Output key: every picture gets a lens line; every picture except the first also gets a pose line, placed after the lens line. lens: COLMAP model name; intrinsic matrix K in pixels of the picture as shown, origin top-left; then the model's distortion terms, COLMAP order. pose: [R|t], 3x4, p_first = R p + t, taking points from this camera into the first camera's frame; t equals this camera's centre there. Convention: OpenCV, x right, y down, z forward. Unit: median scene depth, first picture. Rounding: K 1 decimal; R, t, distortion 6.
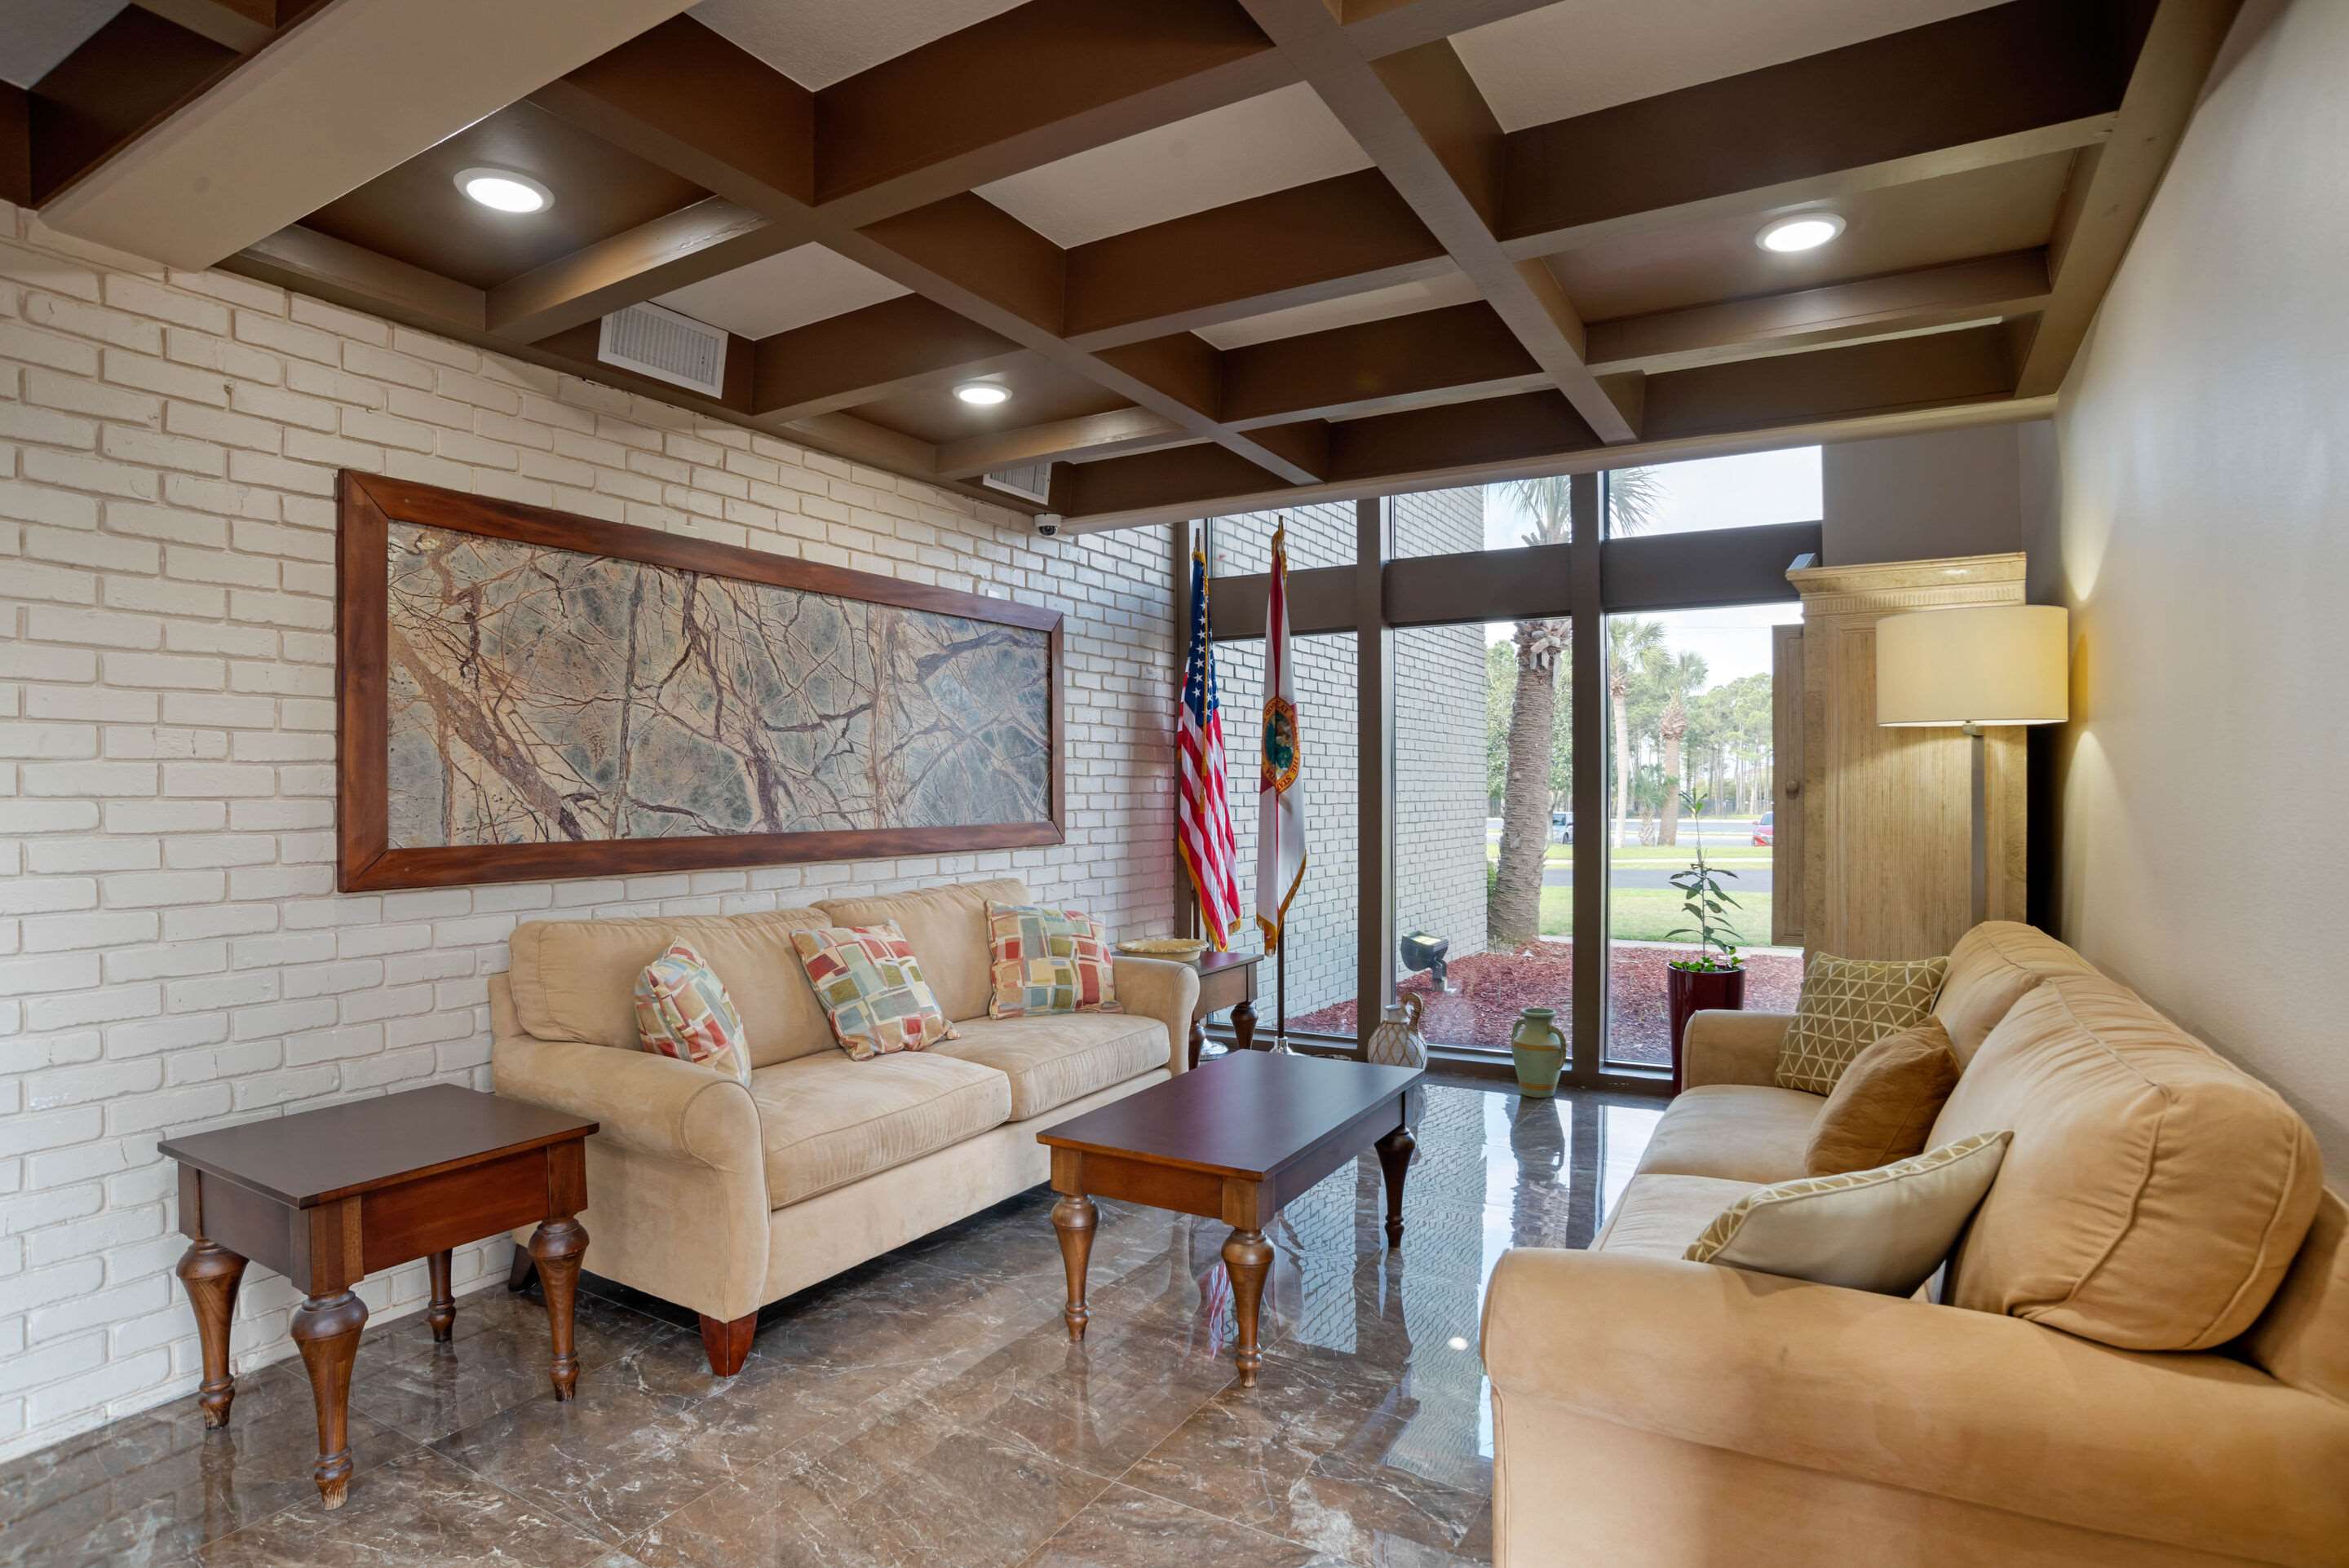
lens RADIAL K [[1270.5, 0, 1174.9], [0, 1270.5, 768.9], [0, 0, 1]] dist [-0.052850, 0.003566]
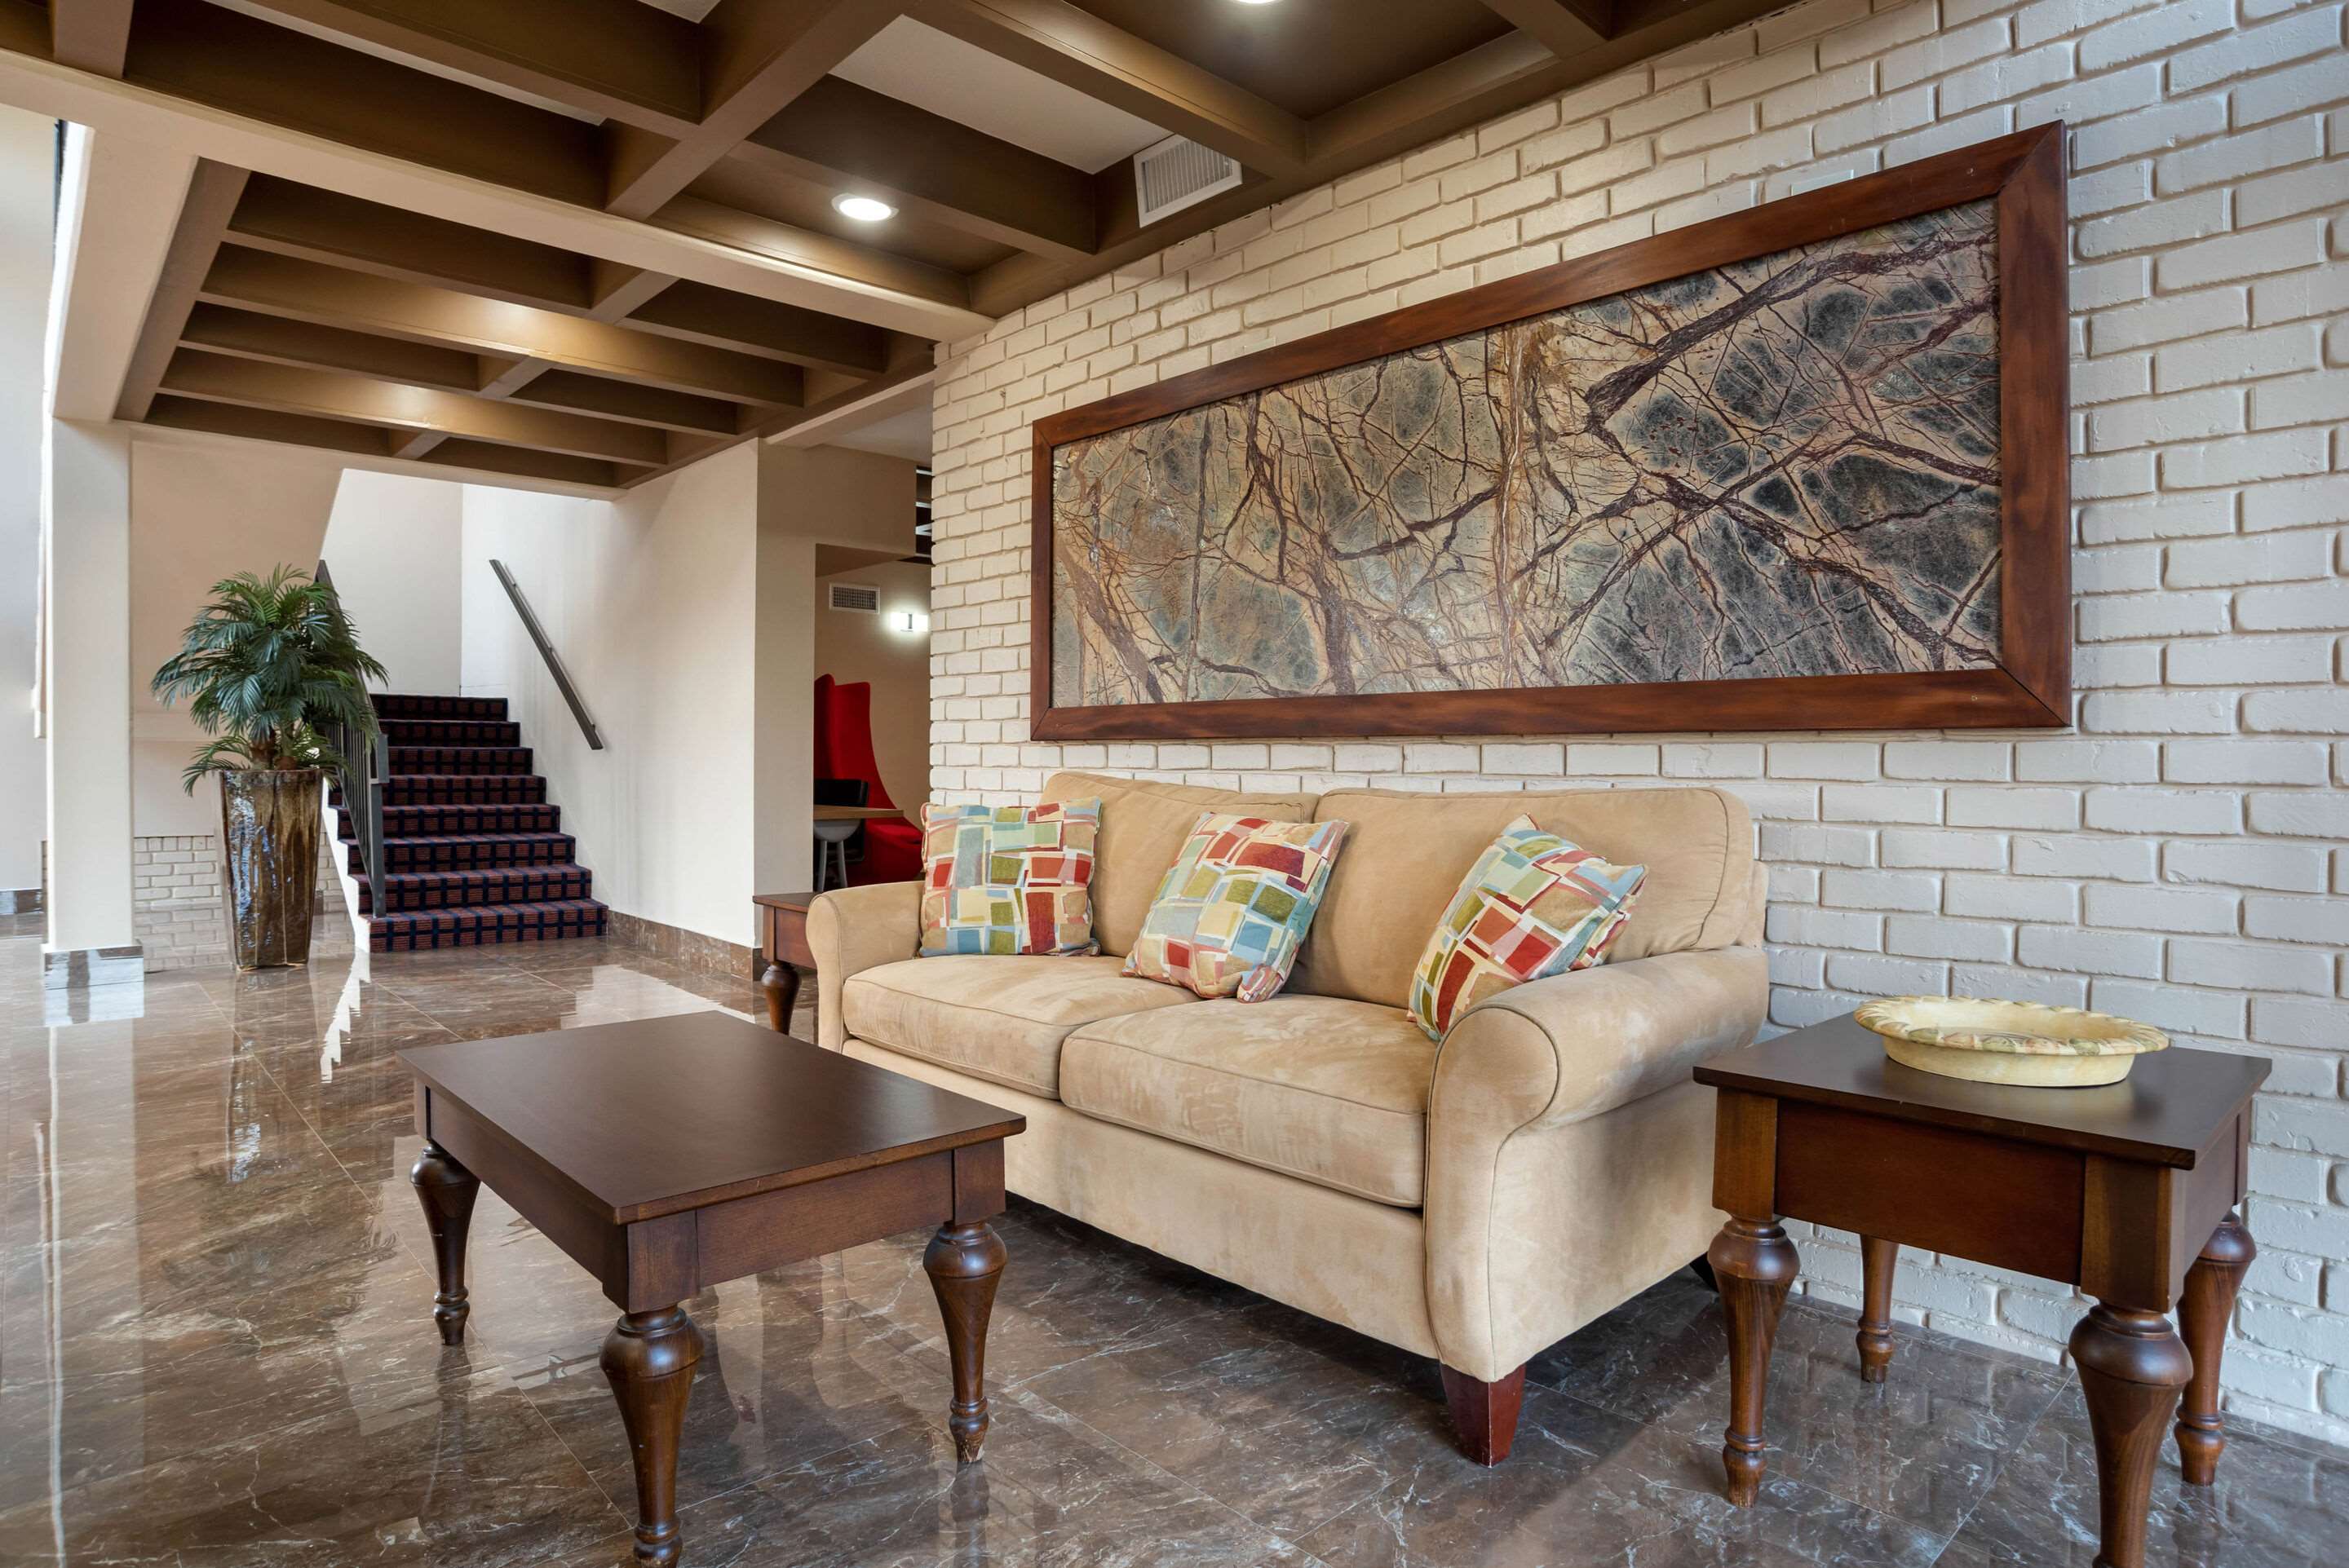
lens RADIAL K [[1270.5, 0, 1172.2], [0, 1270.5, 783.7], [0, 0, 1]] dist [-0.052850, 0.003566]
pose [[-0.251083, 0.002187, -0.967963, 0.453786], [-0.009798, 0.999940, 0.004801, 0.104184], [0.967916, 0.010690, -0.251046, 1.131553]]
